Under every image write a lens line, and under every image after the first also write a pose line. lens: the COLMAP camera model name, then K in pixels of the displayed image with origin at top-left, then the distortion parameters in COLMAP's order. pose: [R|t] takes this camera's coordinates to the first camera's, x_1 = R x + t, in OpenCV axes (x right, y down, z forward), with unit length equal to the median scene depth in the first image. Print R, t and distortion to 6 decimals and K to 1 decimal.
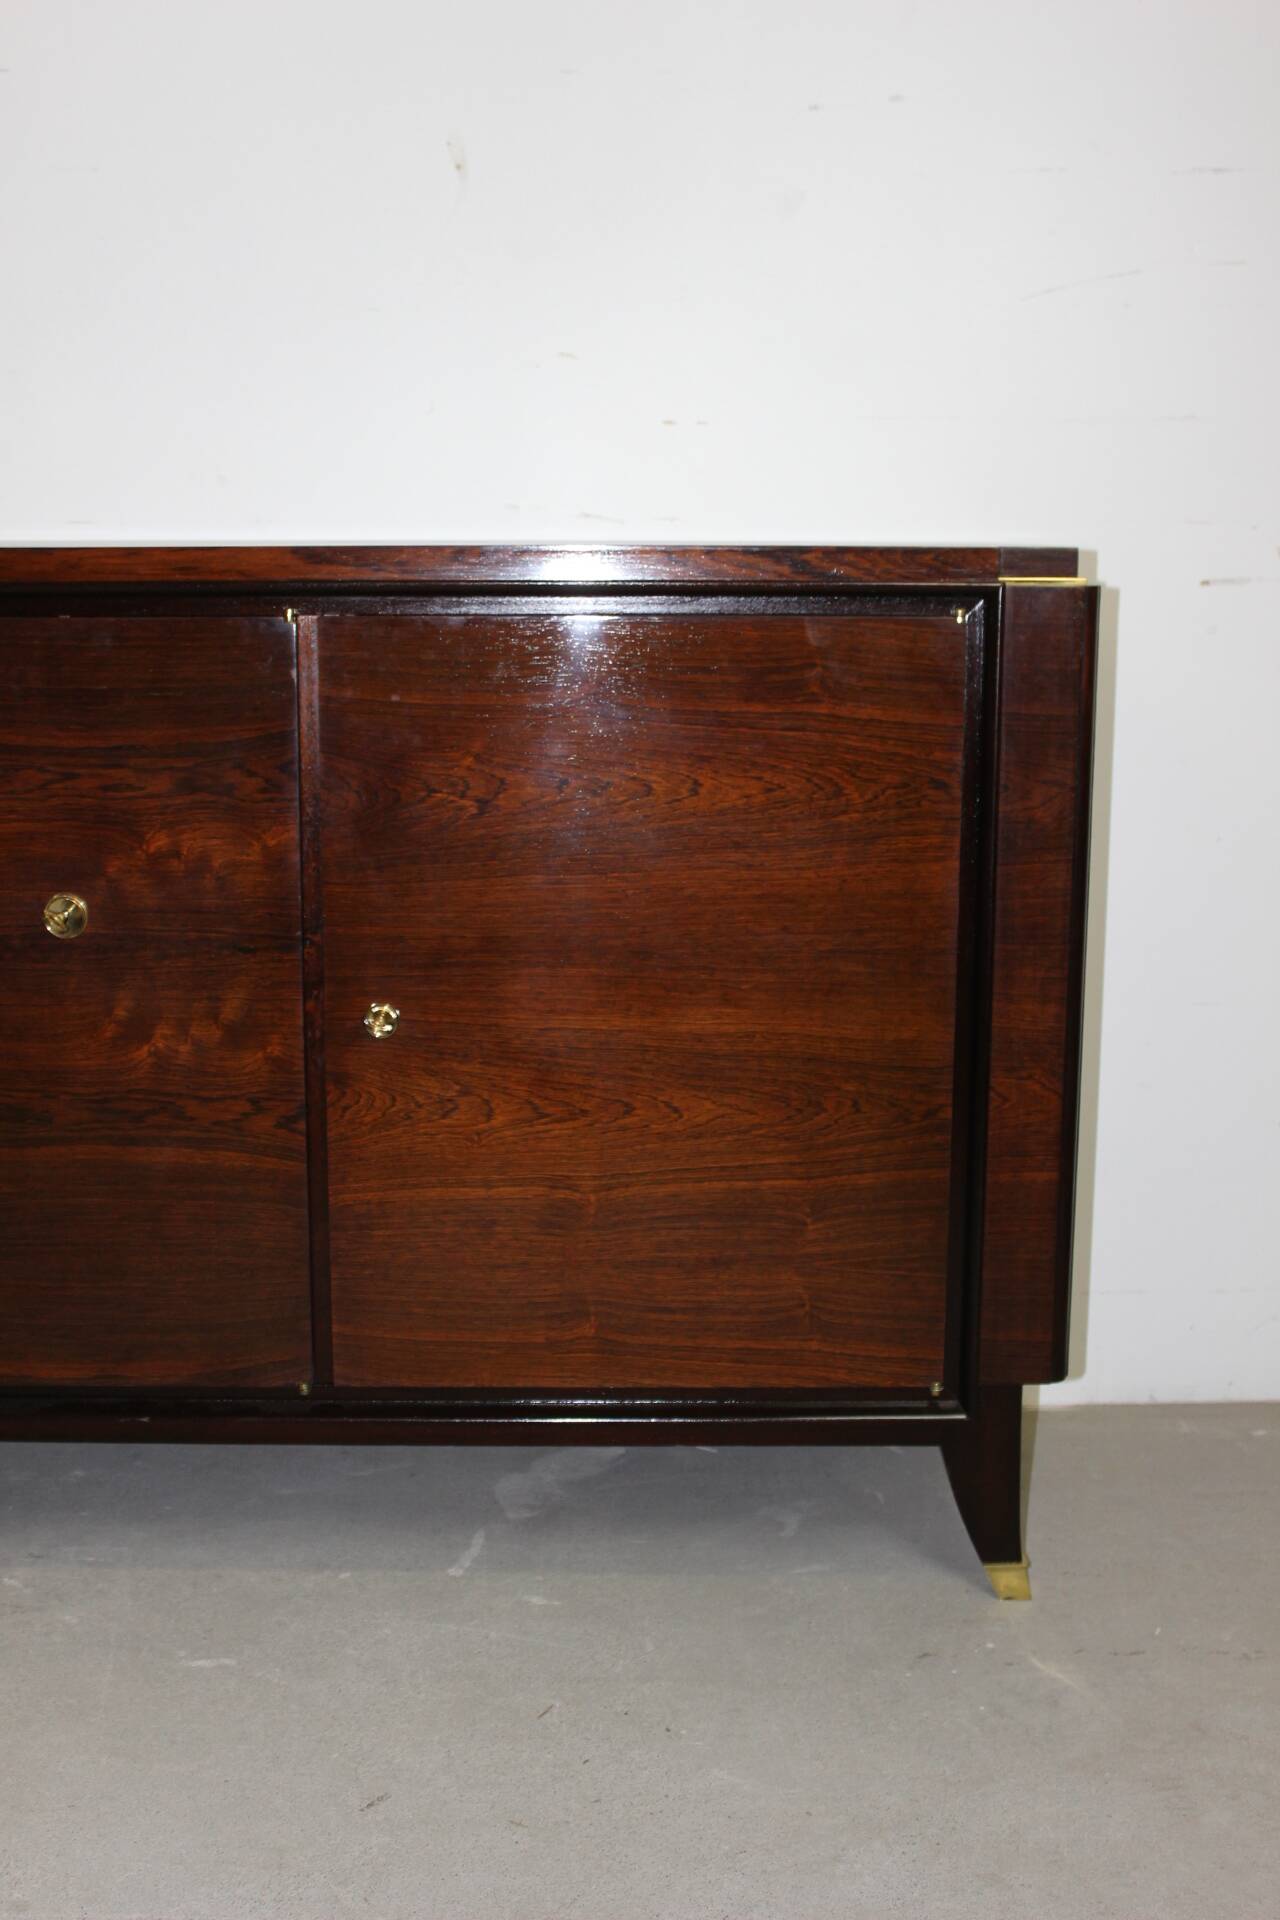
lens RADIAL K [[2245.6, 0, 625.5], [0, 2245.6, 964.7], [0, 0, 1]] dist [-0.076130, 0.000000]
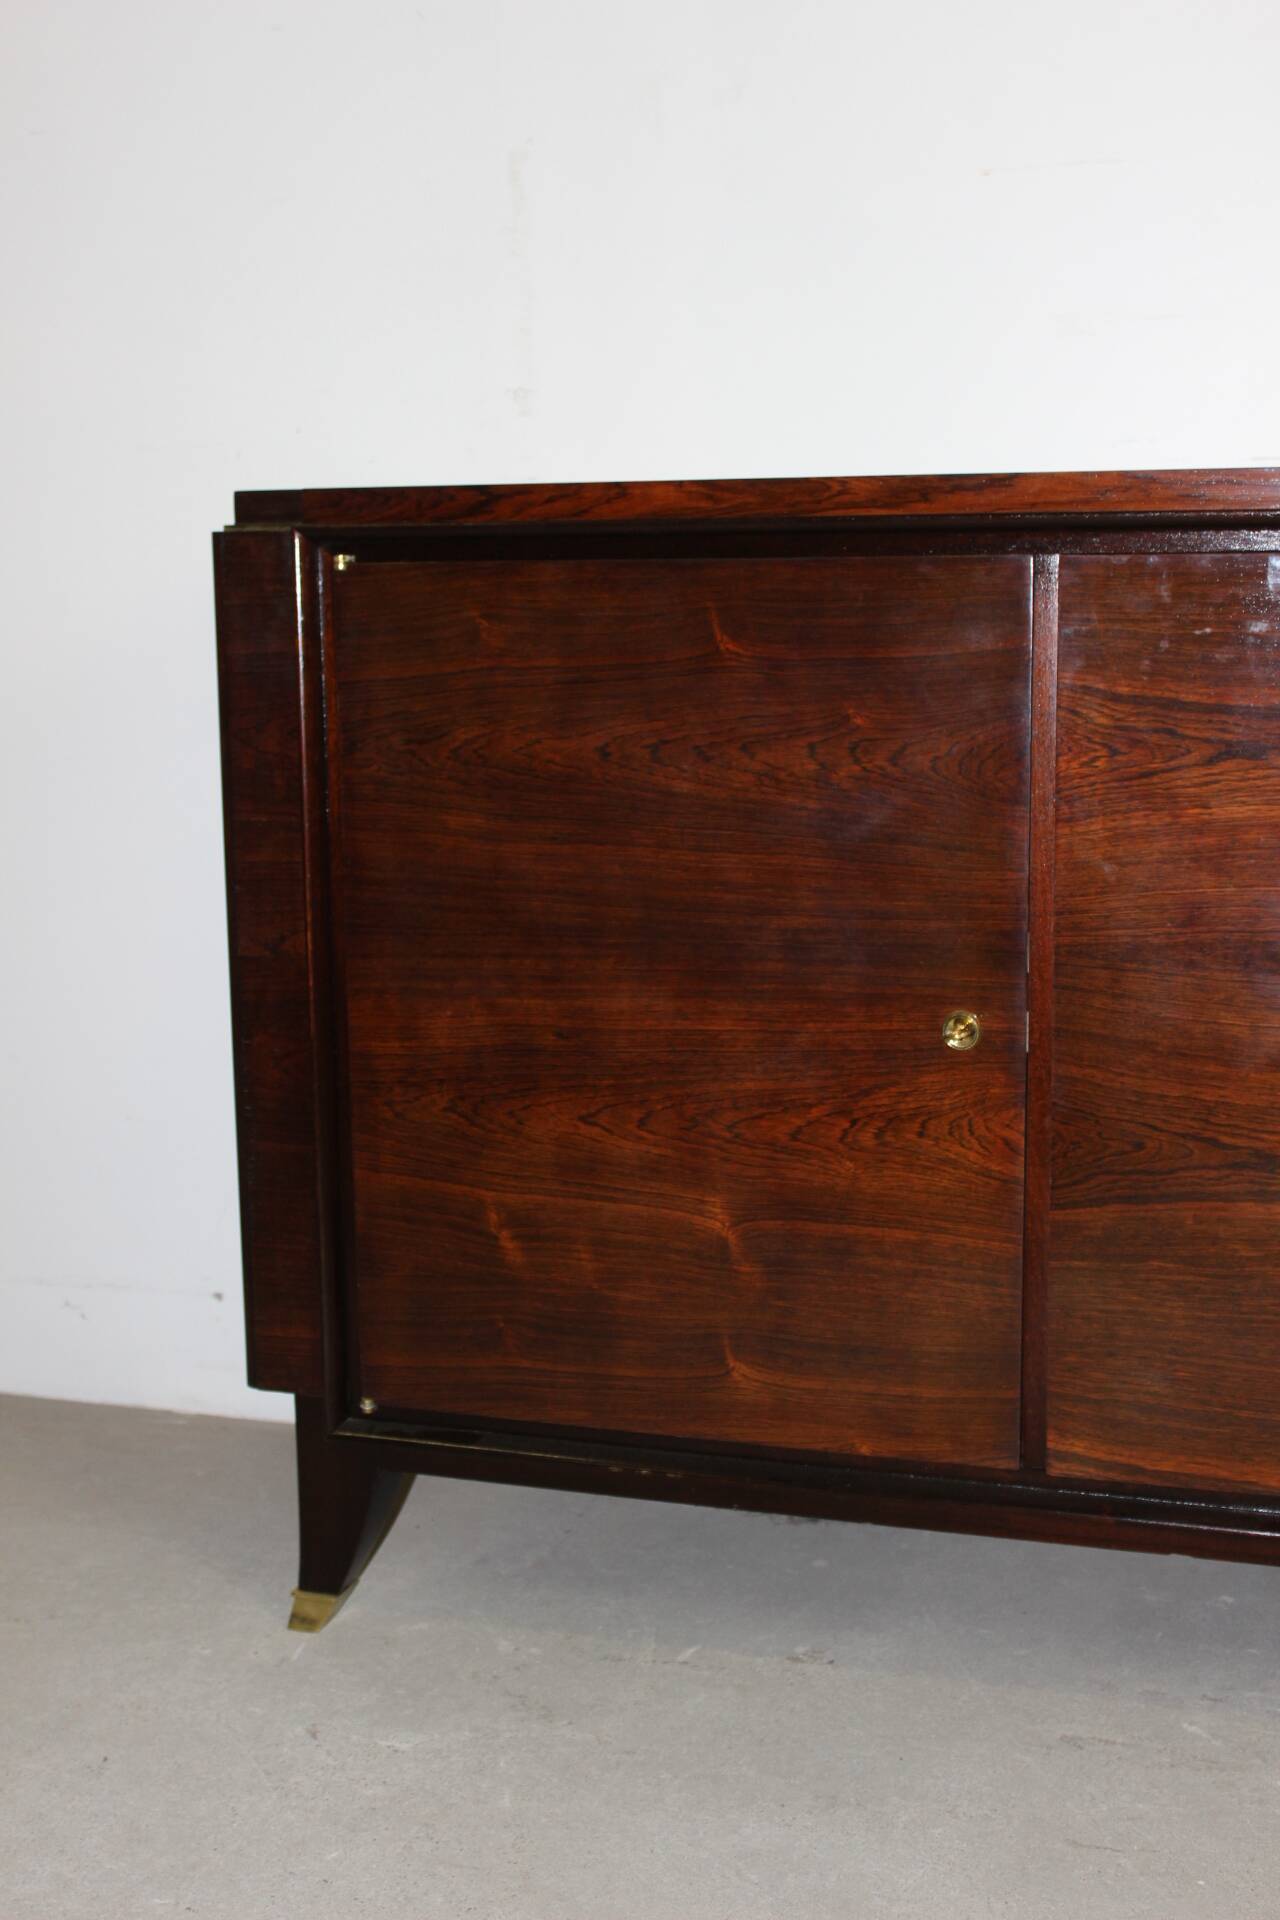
lens RADIAL K [[2481.1, 0, 626.9], [0, 2481.1, 953.1], [0, 0, 1]] dist [-0.068075, 0.000000]
pose [[0.946127, 0.030809, -0.322327, -0.206704], [-0.037977, 0.999151, -0.015972, 0.014082], [0.321561, 0.027352, 0.946494, 0.067031]]
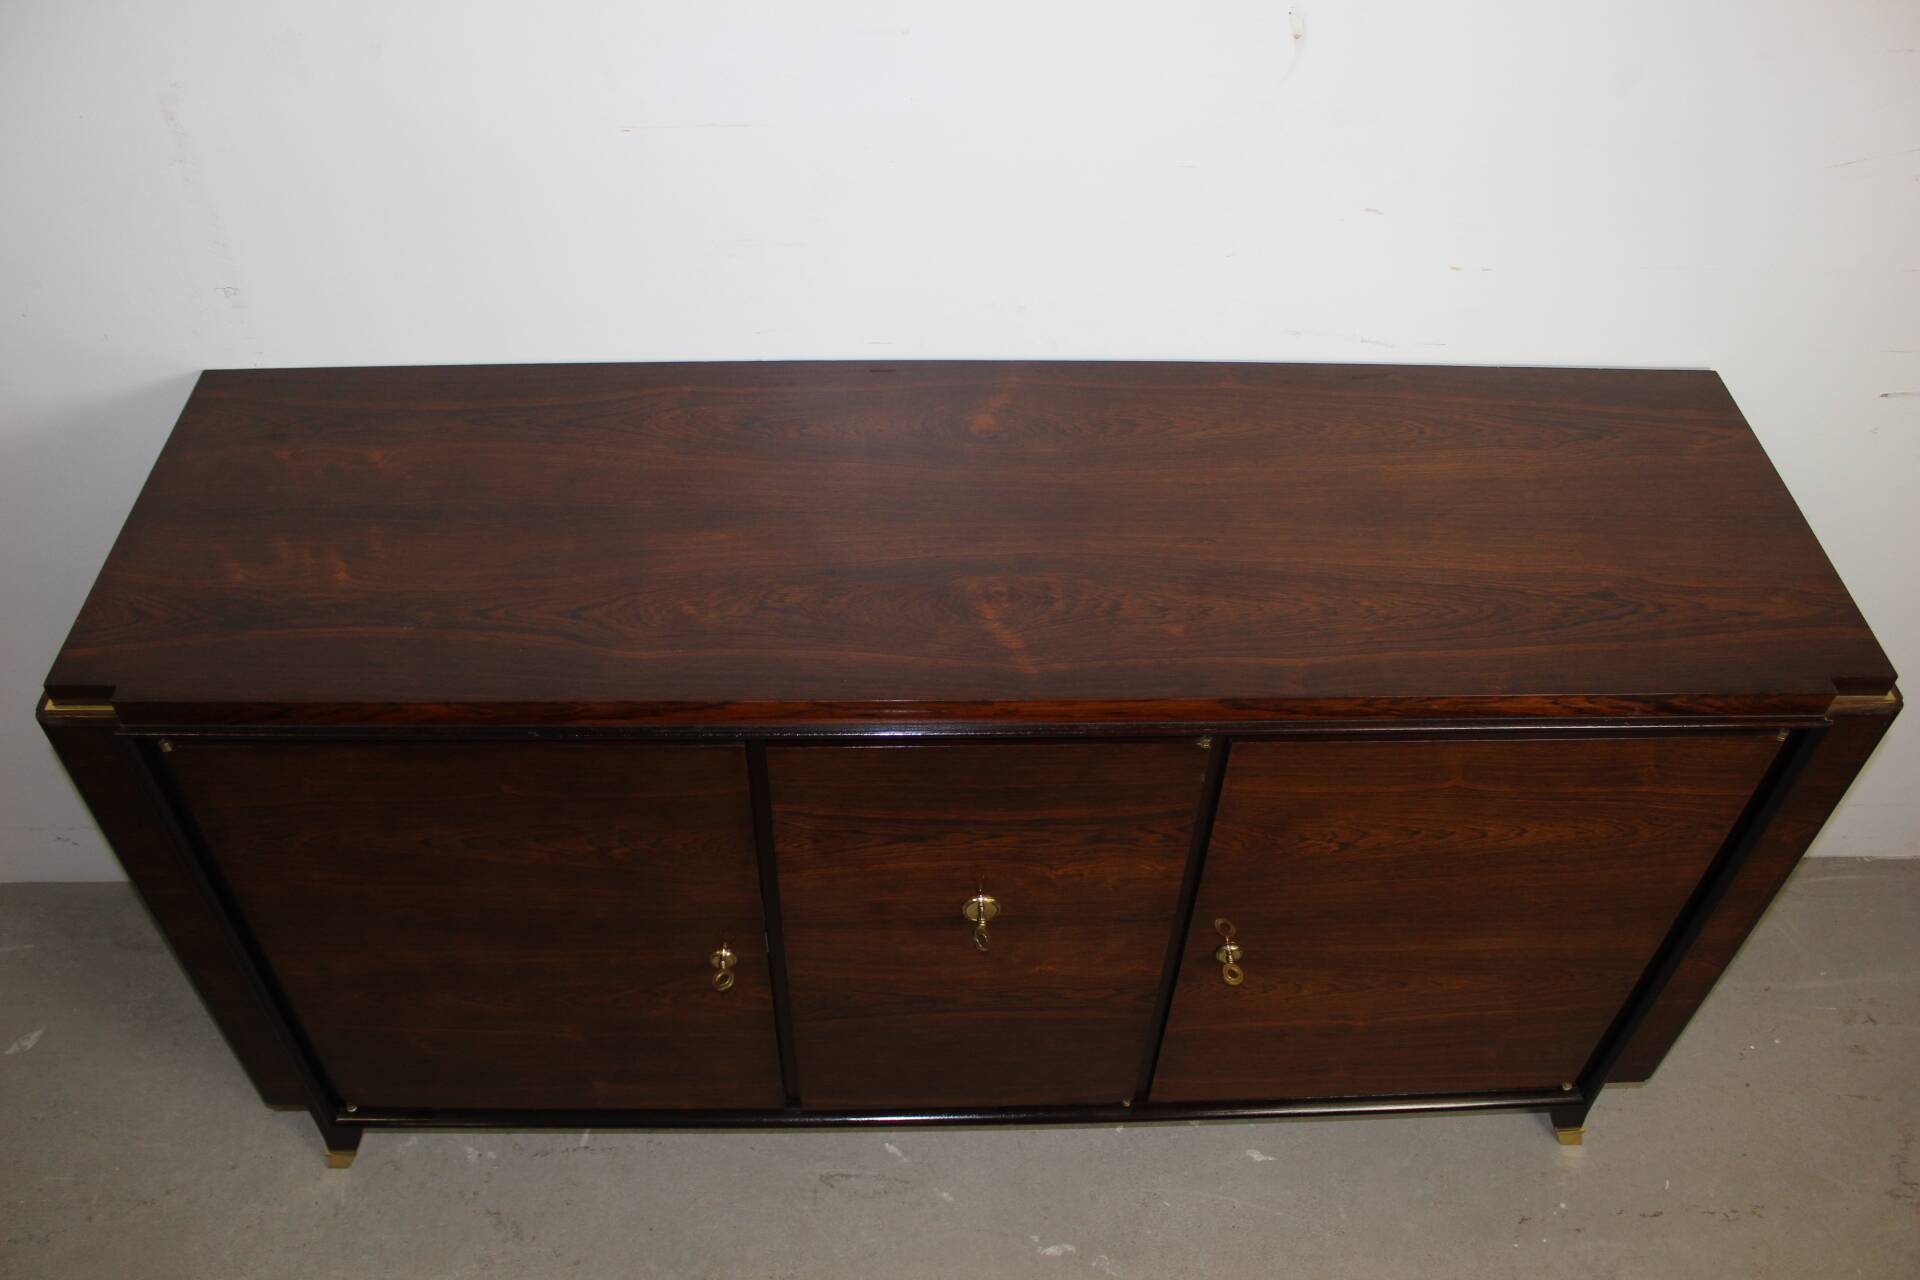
lens RADIAL K [[1582.4, 0, 945.0], [0, 1582.4, 653.0], [0, 0, 1]] dist [-0.140145, 0.073291]
pose [[0.999627, -0.009626, 0.025567, -0.287213], [-0.006670, 0.821547, 0.570101, -0.608881], [-0.026493, -0.570059, 0.821177, 0.381356]]
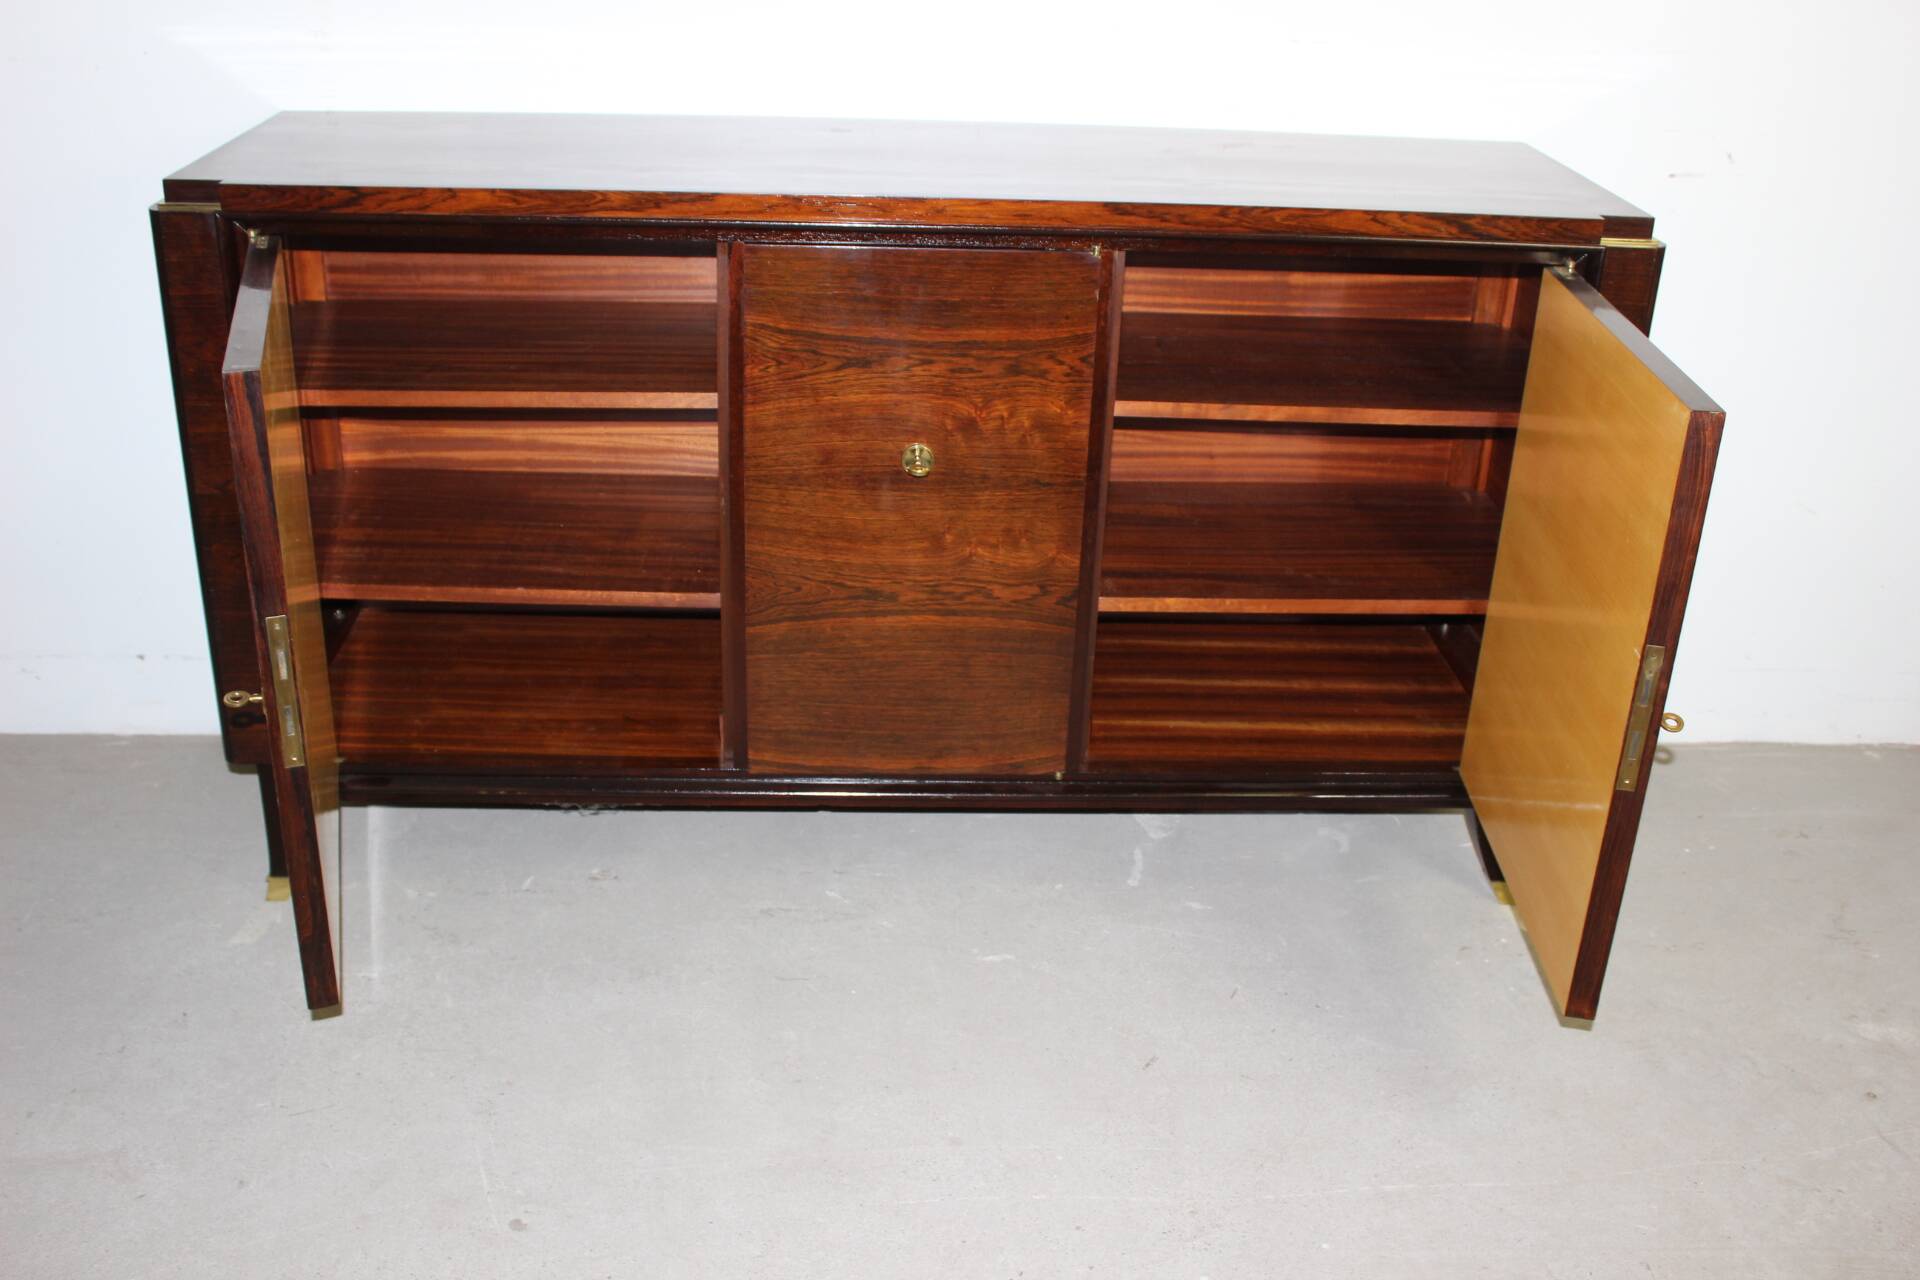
lens RADIAL K [[1831.0, 0, 956.5], [0, 1831.0, 656.0], [0, 0, 1]] dist [-0.110447, 0.000000]
pose [[0.998461, 0.008366, 0.054824, -0.284694], [-0.021853, 0.967927, 0.250281, -0.186518], [-0.050972, -0.251094, 0.966620, -0.126865]]
